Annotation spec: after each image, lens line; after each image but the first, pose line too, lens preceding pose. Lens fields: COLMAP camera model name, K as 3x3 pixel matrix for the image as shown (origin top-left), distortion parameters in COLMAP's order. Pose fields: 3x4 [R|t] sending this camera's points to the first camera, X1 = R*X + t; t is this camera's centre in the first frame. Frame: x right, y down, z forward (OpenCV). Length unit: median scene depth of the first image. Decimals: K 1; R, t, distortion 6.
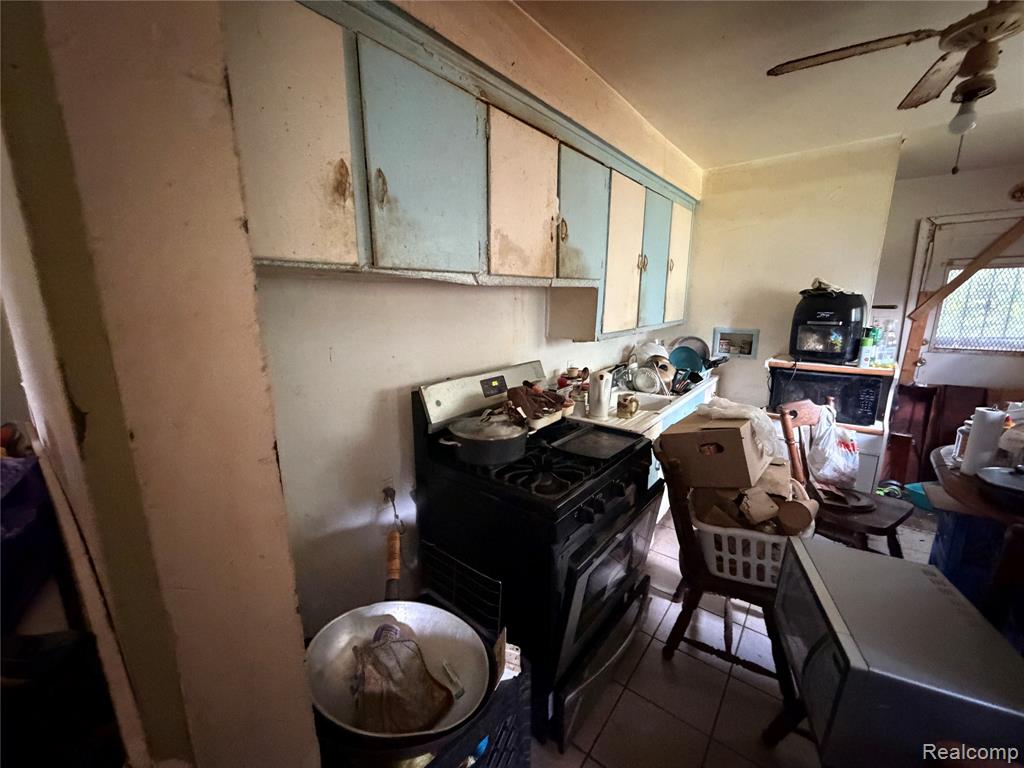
lens RADIAL K [[407.7, 0, 509.0], [0, 407.7, 382.7], [0, 0, 1]] dist [0.001281, -0.000552]
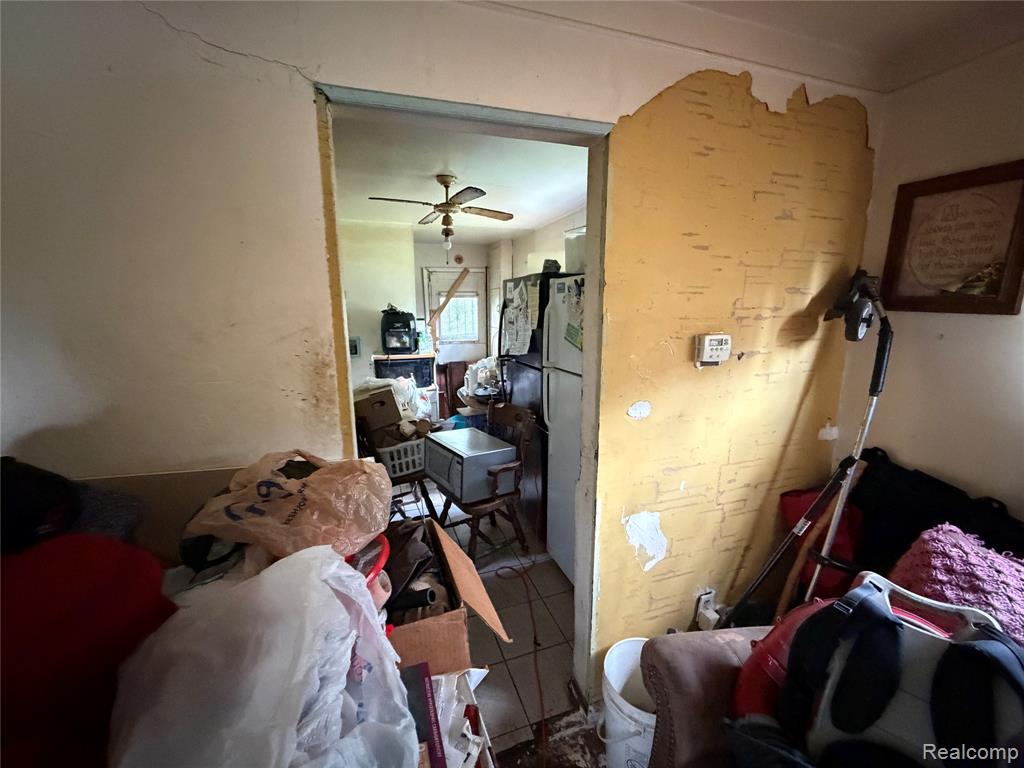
lens RADIAL K [[407.7, 0, 509.0], [0, 407.7, 382.7], [0, 0, 1]] dist [0.001281, -0.000552]
pose [[0.539983, -0.148334, 0.828502, -0.390979], [0.173393, 0.982838, 0.062956, 0.037154], [-0.823622, 0.109662, 0.556436, -0.266437]]
